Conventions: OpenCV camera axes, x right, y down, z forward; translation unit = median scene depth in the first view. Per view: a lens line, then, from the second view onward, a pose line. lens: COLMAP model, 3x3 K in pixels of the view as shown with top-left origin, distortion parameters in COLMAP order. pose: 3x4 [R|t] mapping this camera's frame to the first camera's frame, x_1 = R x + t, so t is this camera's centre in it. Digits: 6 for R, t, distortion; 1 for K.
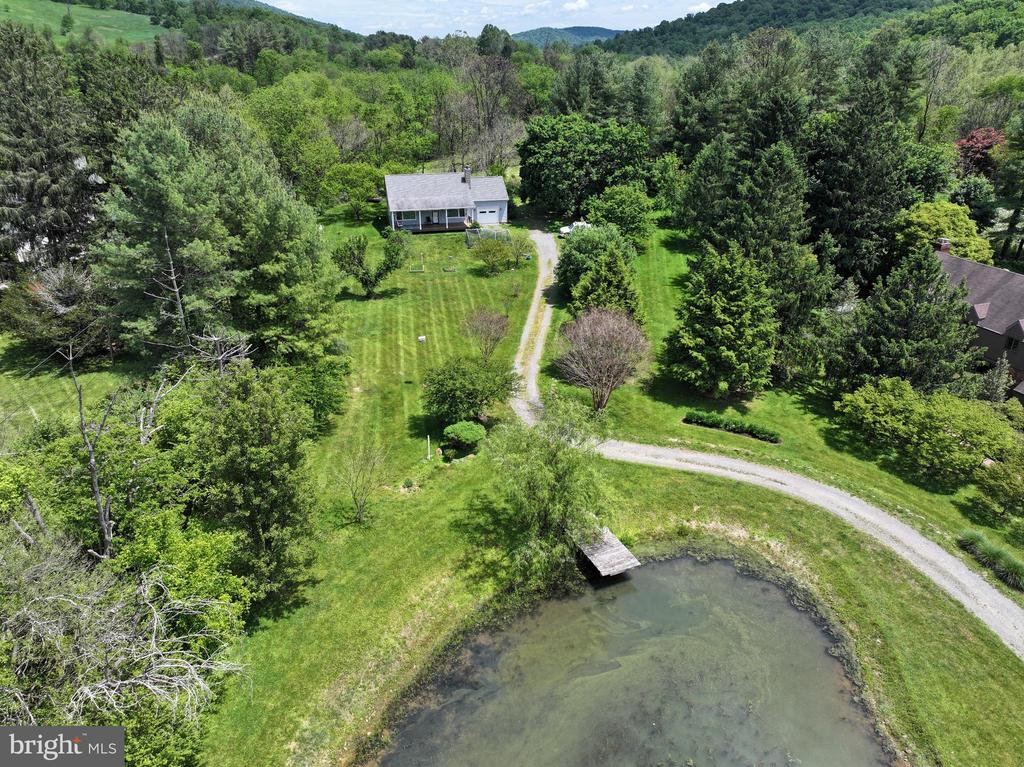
lens RADIAL K [[719.8, 0, 516.7], [0, 719.8, 377.3], [0, 0, 1]] dist [-0.000477, 0.017594]
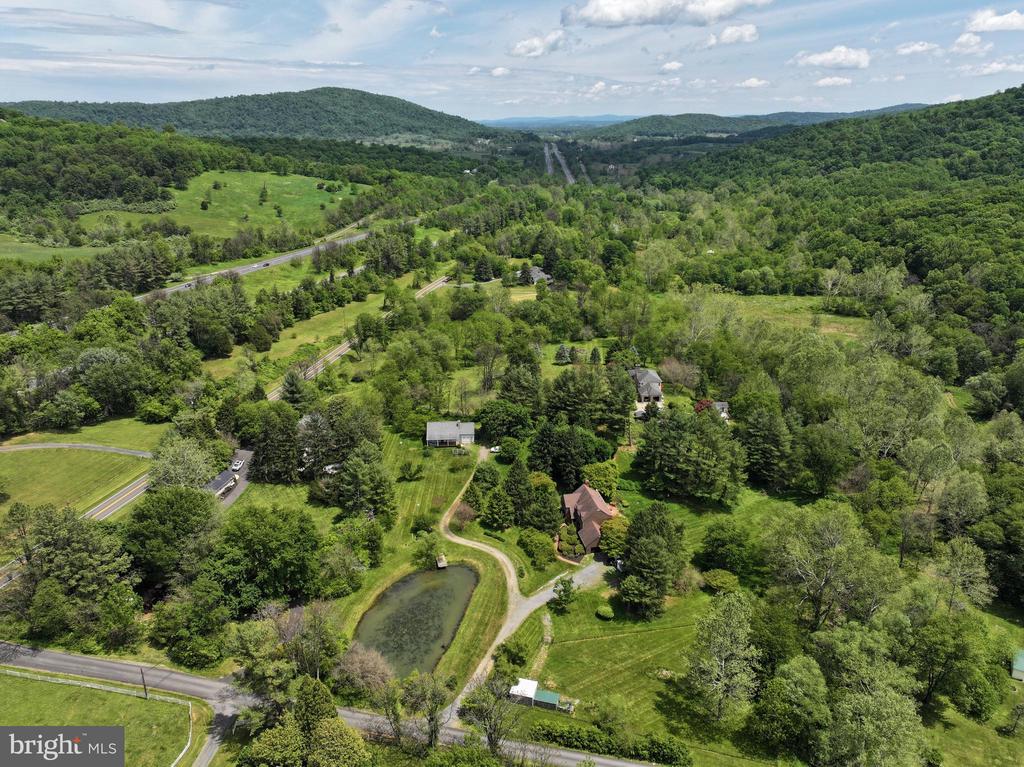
lens RADIAL K [[719.8, 0, 515.1], [0, 719.8, 381.2], [0, 0, 1]] dist [-0.000477, 0.017594]
pose [[0.987374, 0.049944, -0.150324, 0.665885], [-0.061861, 0.995212, -0.075668, -0.329579], [0.145825, 0.084012, 0.985737, -1.971412]]
